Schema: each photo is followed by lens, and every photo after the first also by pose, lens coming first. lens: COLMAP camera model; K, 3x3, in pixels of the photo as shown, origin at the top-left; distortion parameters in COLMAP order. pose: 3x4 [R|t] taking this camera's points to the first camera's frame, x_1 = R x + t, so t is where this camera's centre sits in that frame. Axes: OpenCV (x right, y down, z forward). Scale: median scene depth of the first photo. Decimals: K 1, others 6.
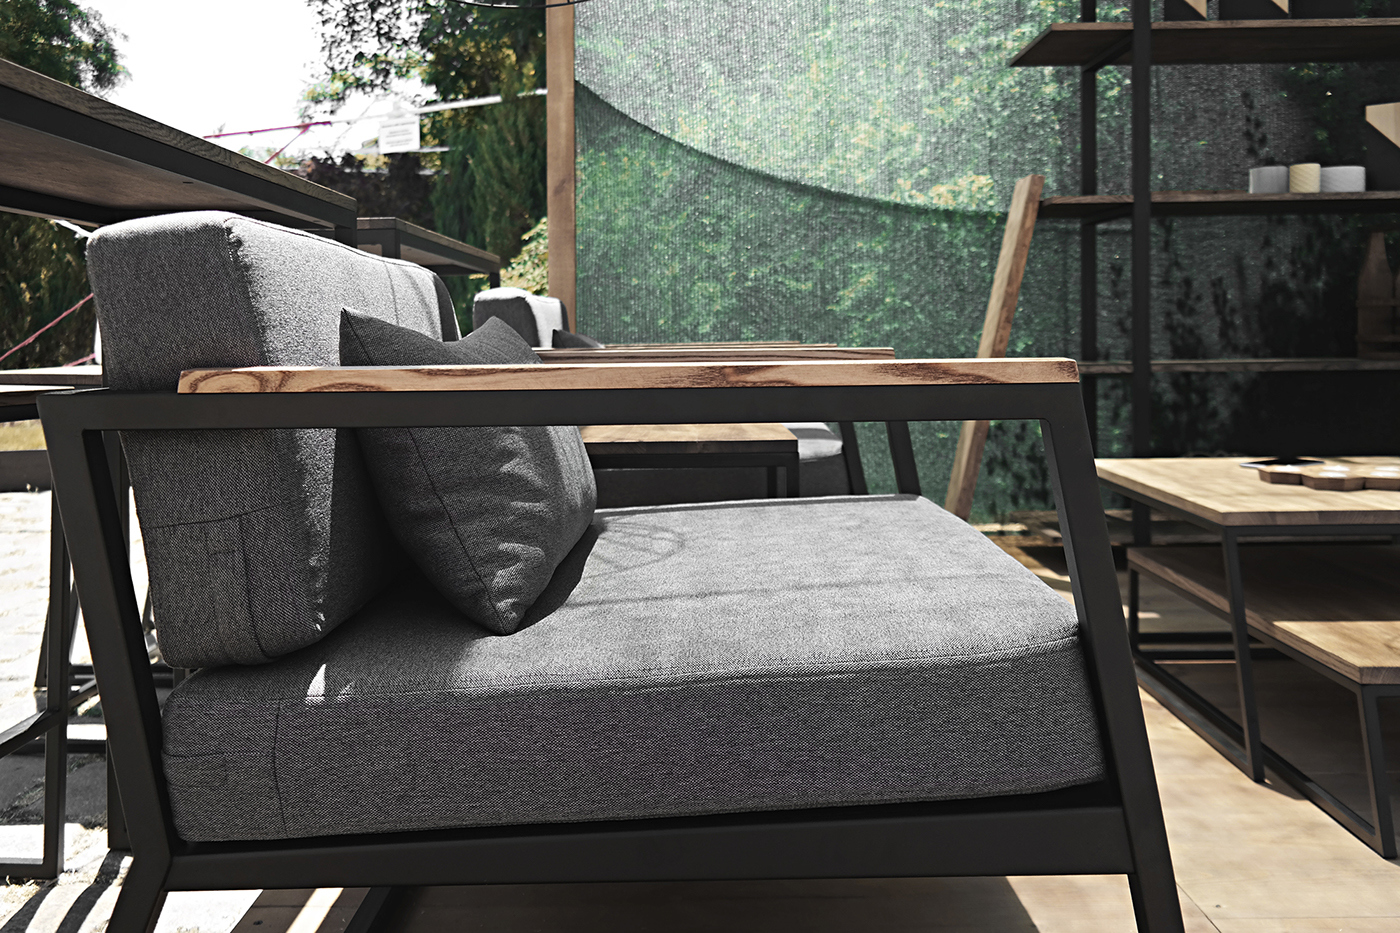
lens RADIAL K [[1107.2, 0, 697.8], [0, 1107.2, 358.9], [0, 0, 1]] dist [-0.001203, -0.004691]
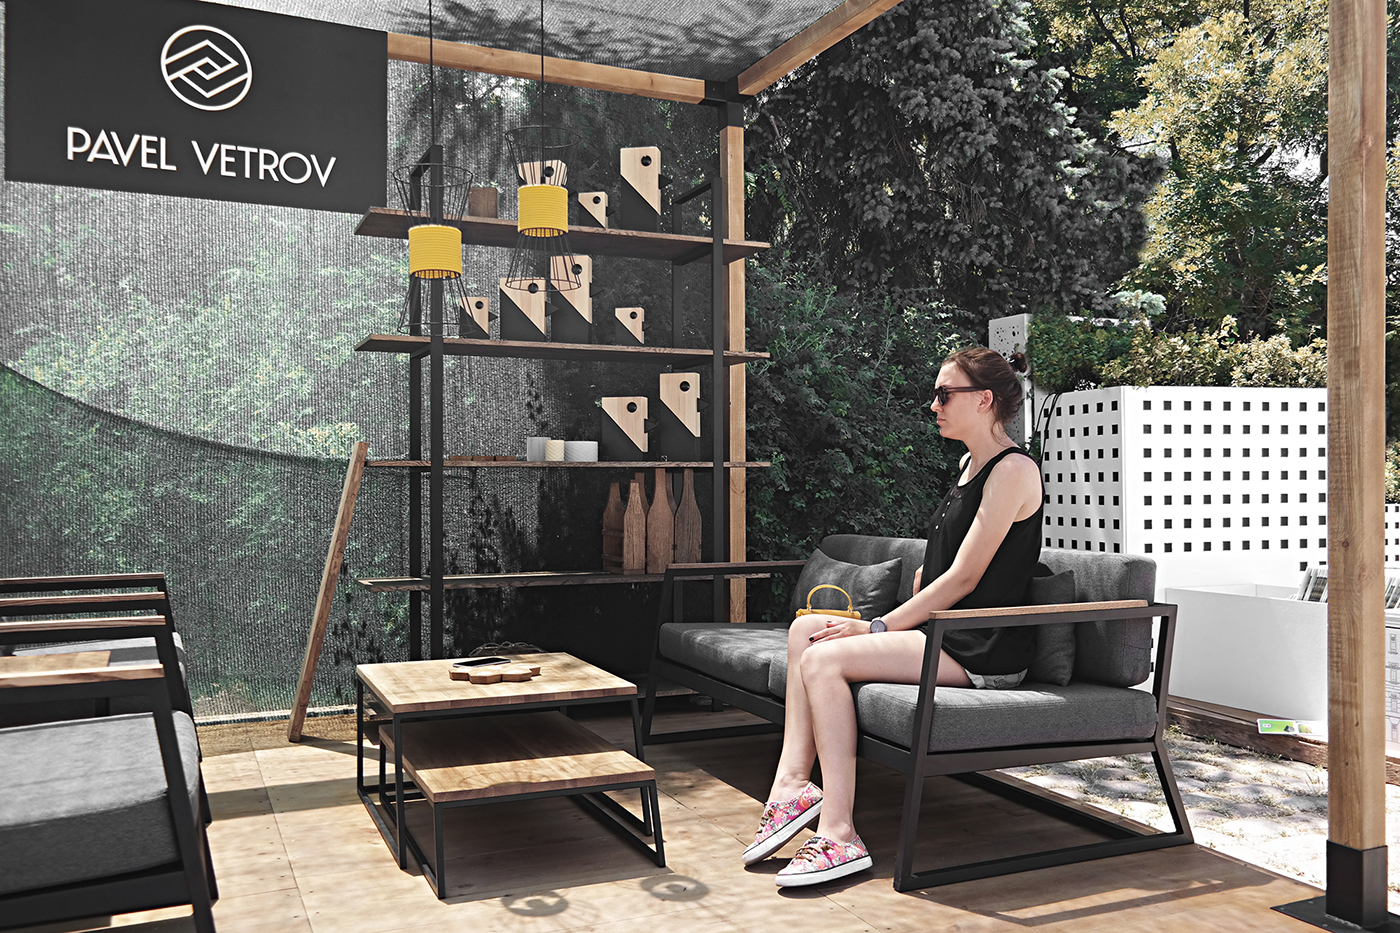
lens RADIAL K [[1127.3, 0, 665.5], [0, 1127.3, 466.7], [0, 0, 1]] dist [-0.001044, -0.000511]
pose [[0.914742, 0.019169, 0.403583, 0.080437], [-0.002635, 0.999136, -0.041483, -0.071158], [-0.404029, 0.036883, 0.914002, -0.340865]]
